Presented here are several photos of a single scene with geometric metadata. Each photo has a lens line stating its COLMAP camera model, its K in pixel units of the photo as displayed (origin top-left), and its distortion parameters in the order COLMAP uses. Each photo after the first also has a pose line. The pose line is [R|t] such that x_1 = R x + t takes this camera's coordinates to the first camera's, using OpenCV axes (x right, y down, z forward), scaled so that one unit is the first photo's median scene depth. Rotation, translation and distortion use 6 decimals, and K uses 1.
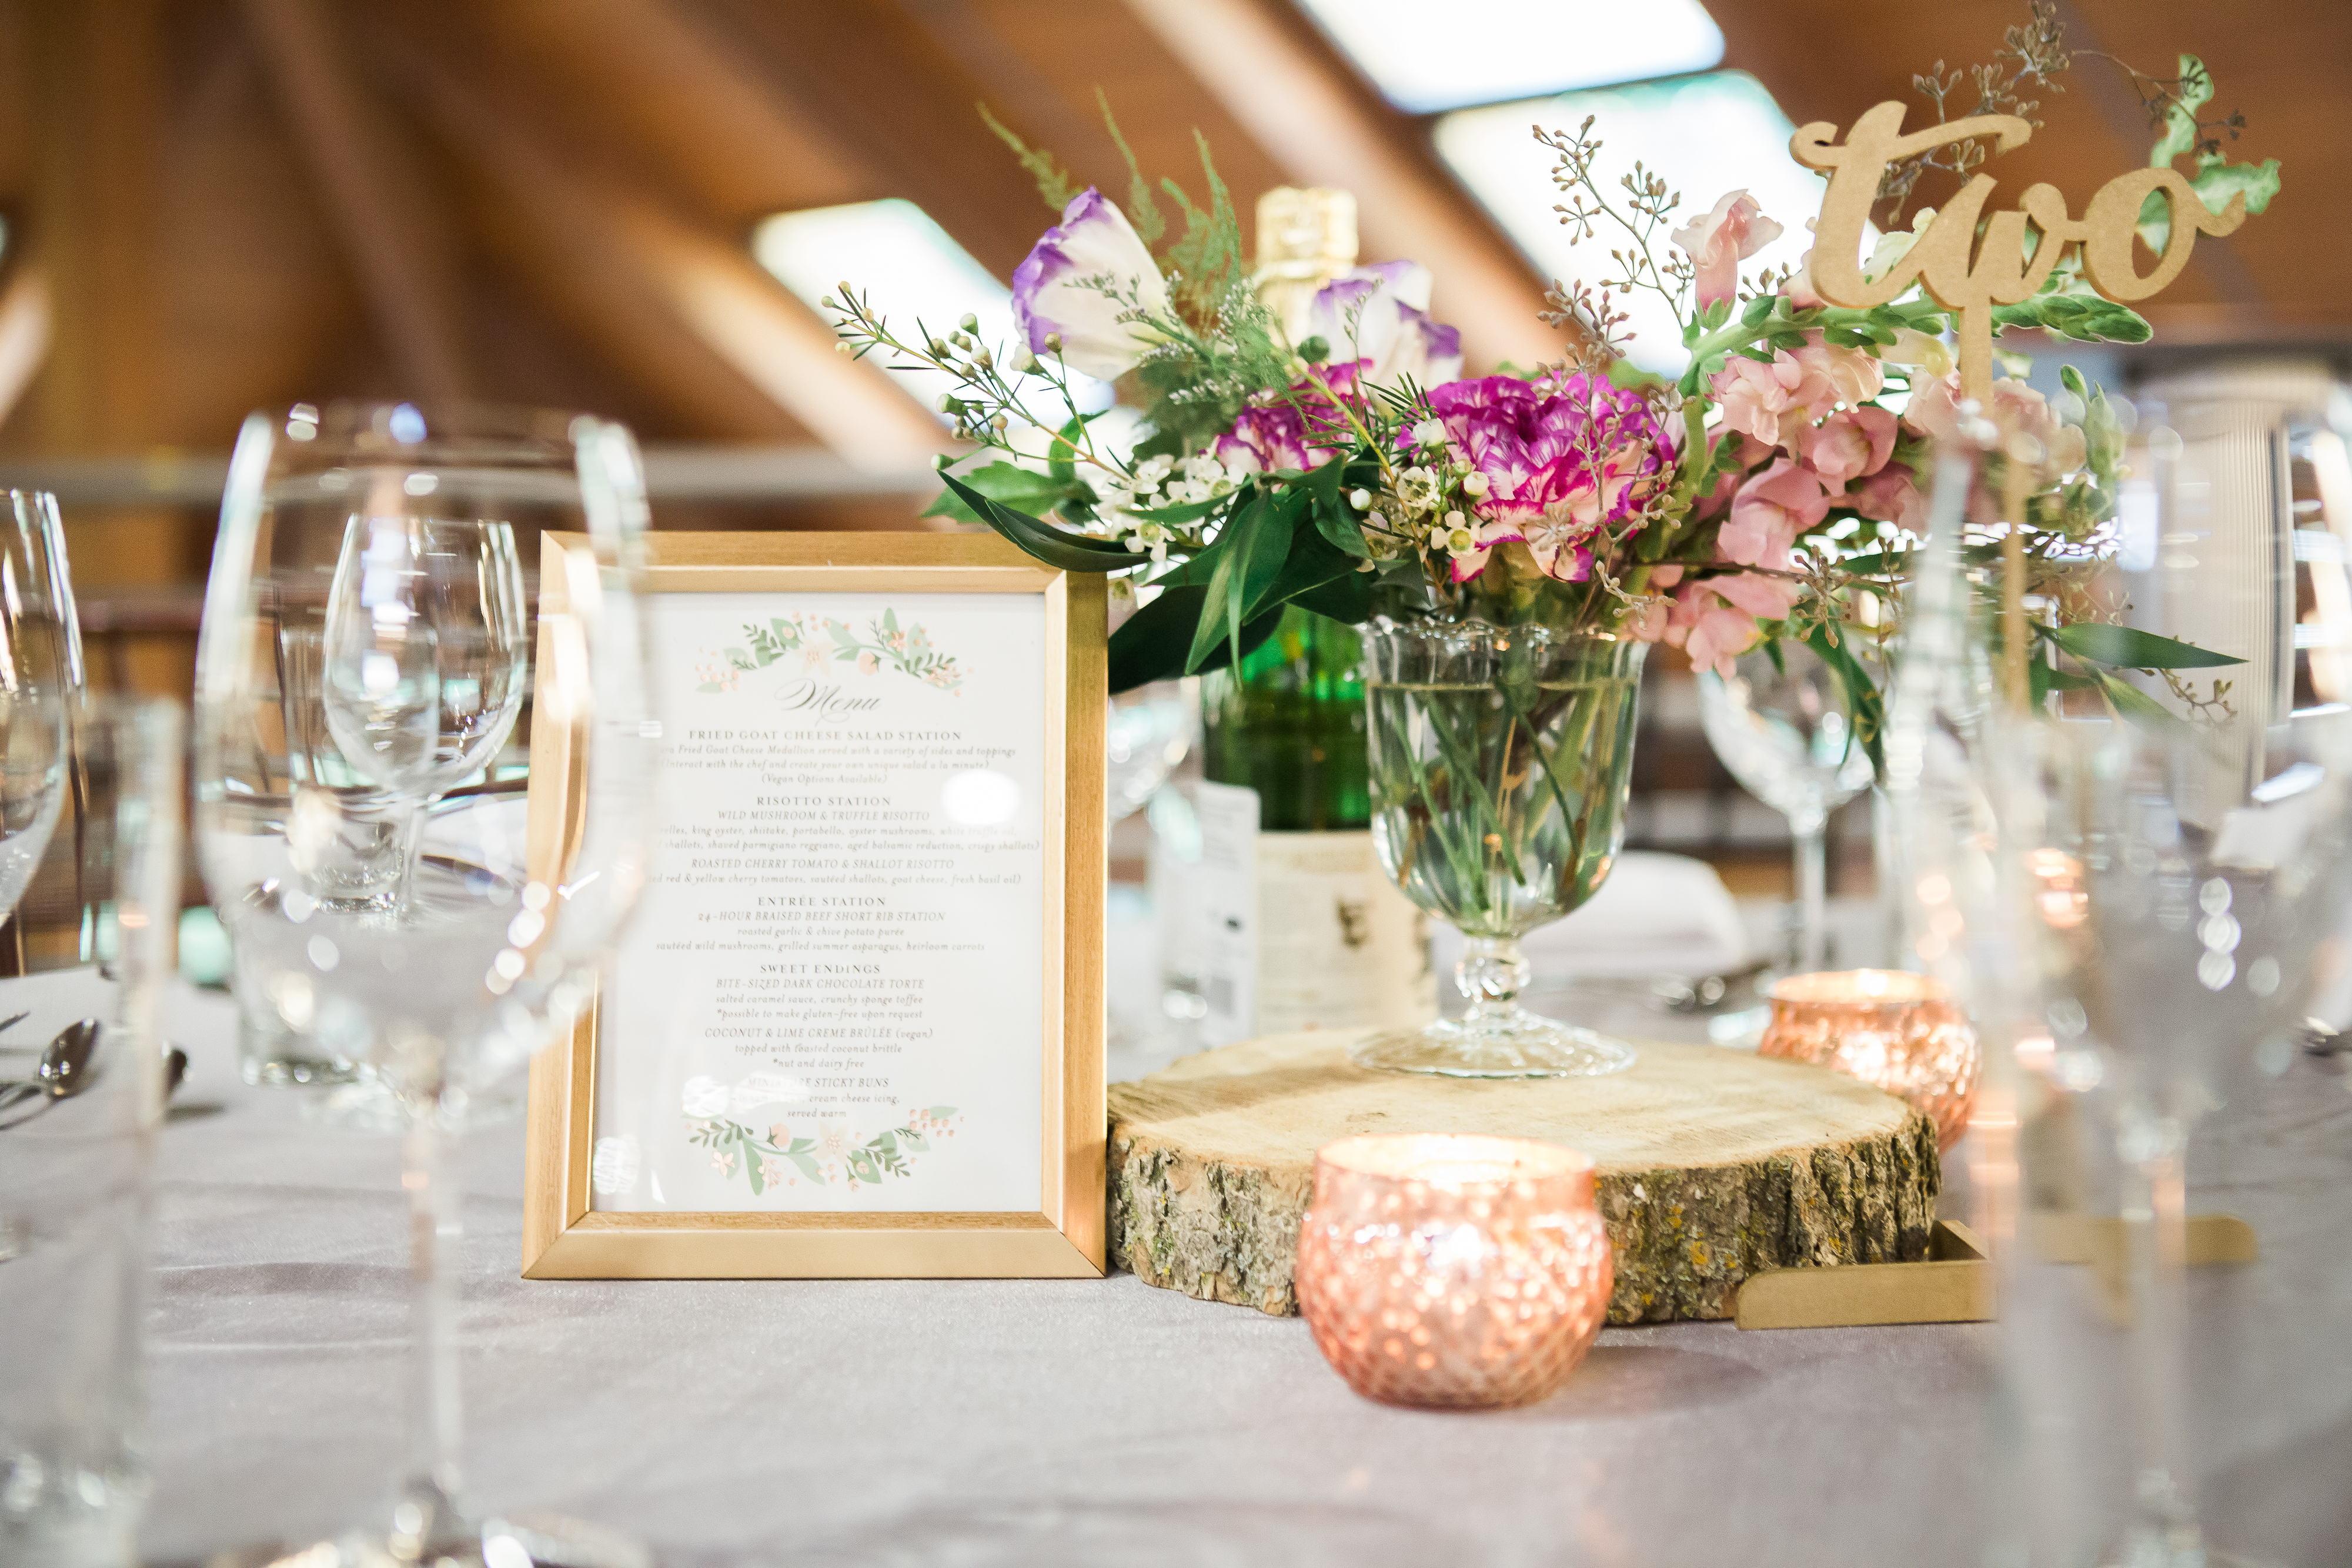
lens RADIAL K [[3207.3, 0, 1176.0], [0, 3207.3, 784.0], [0, 0, 1]] dist [0.088119, 0.031674]
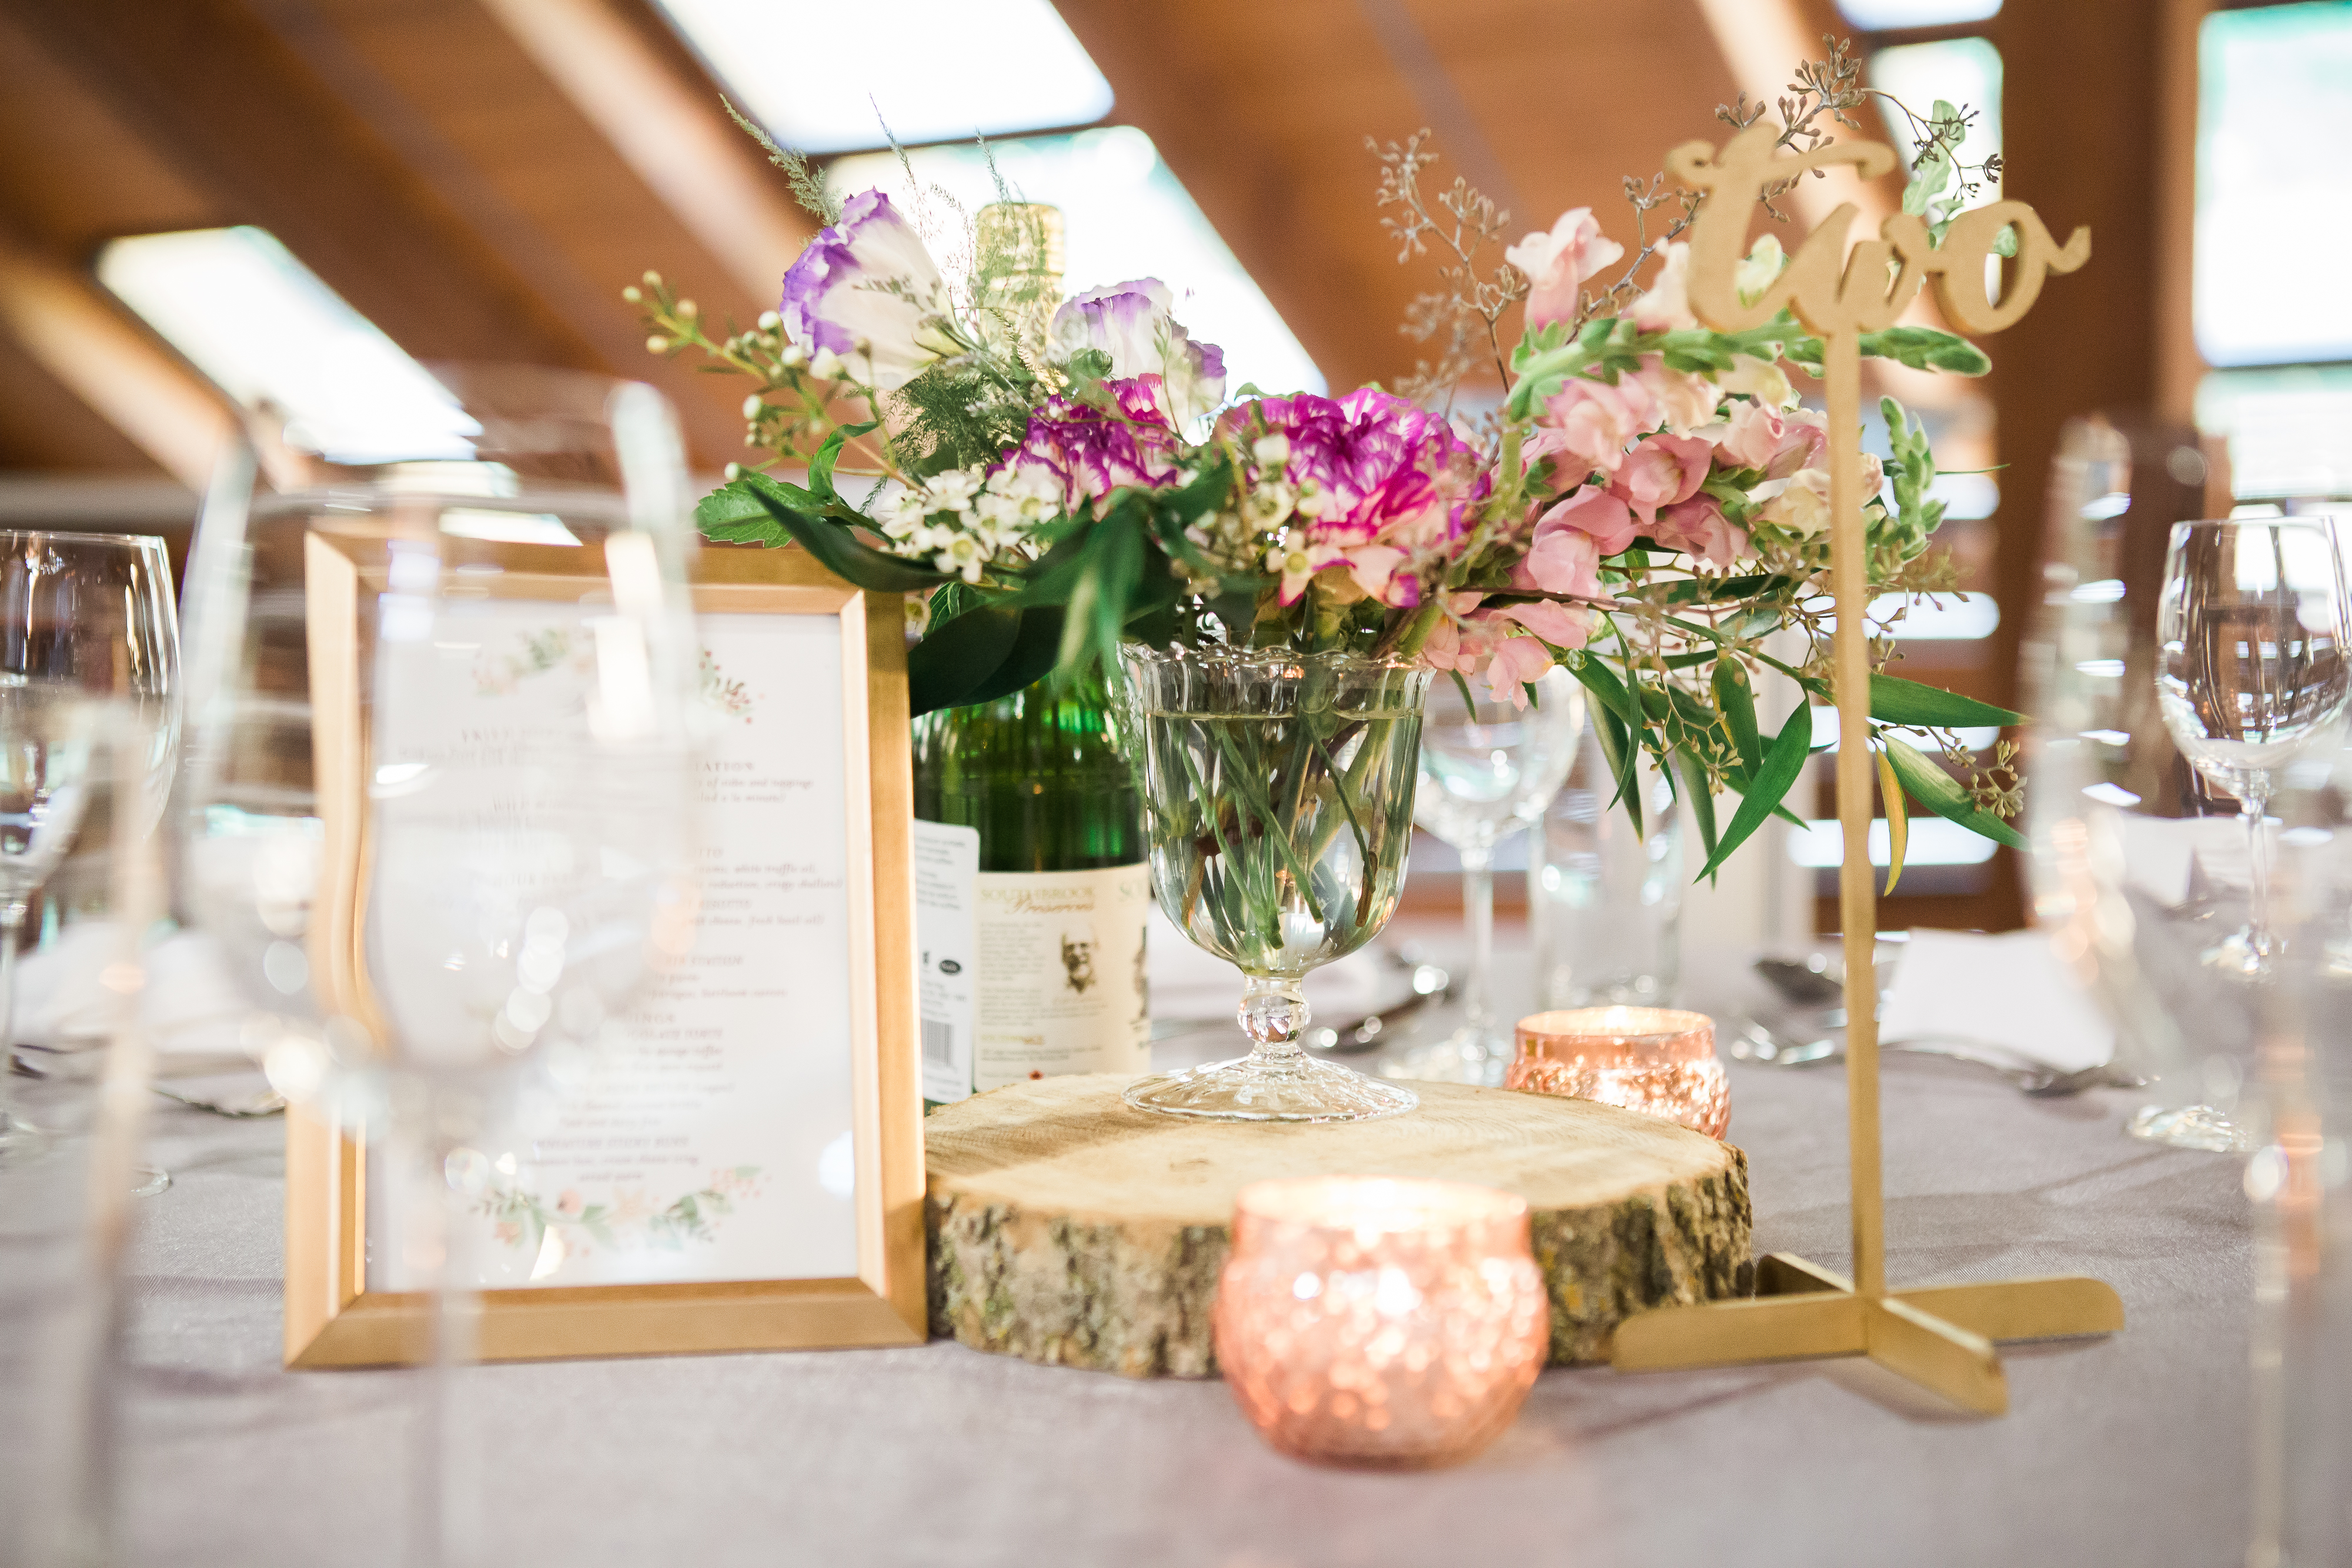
lens RADIAL K [[3207.3, 0, 1176.0], [0, 3207.3, 784.0], [0, 0, 1]] dist [0.088119, 0.031674]
pose [[0.979333, -0.001075, 0.202254, -0.138657], [0.004059, 0.999889, -0.014343, 0.004153], [-0.202216, 0.014868, 0.979228, 0.063944]]
